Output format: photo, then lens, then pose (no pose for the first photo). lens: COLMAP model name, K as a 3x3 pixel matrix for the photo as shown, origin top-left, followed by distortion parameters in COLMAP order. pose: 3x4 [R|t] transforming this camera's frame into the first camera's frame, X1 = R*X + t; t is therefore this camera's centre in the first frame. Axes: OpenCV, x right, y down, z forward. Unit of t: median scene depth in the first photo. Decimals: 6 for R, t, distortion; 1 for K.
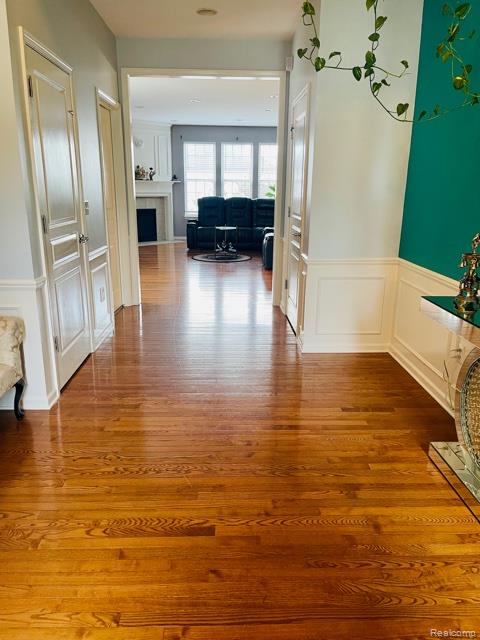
lens RADIAL K [[484.3, 0, 239.1], [0, 484.3, 320.9], [0, 0, 1]] dist [0.061549, -0.071183]
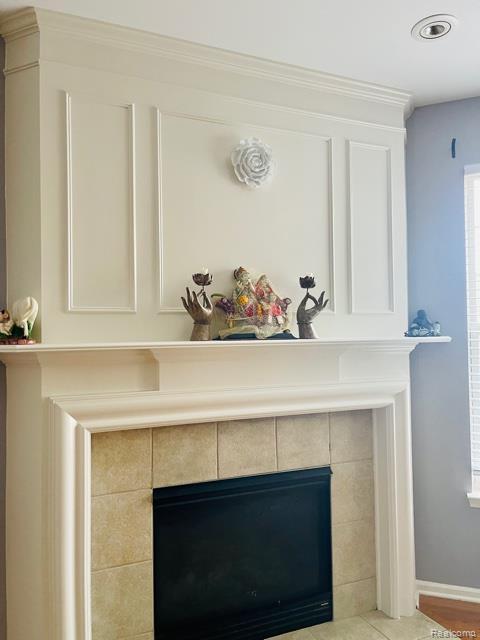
lens RADIAL K [[484.3, 0, 239.4], [0, 484.3, 320.9], [0, 0, 1]] dist [0.061549, -0.071183]
pose [[0.917409, -0.038832, -0.396045, -0.123630], [-0.084058, 0.953861, -0.288240, -0.229793], [0.388966, 0.297725, 0.871817, 0.794707]]
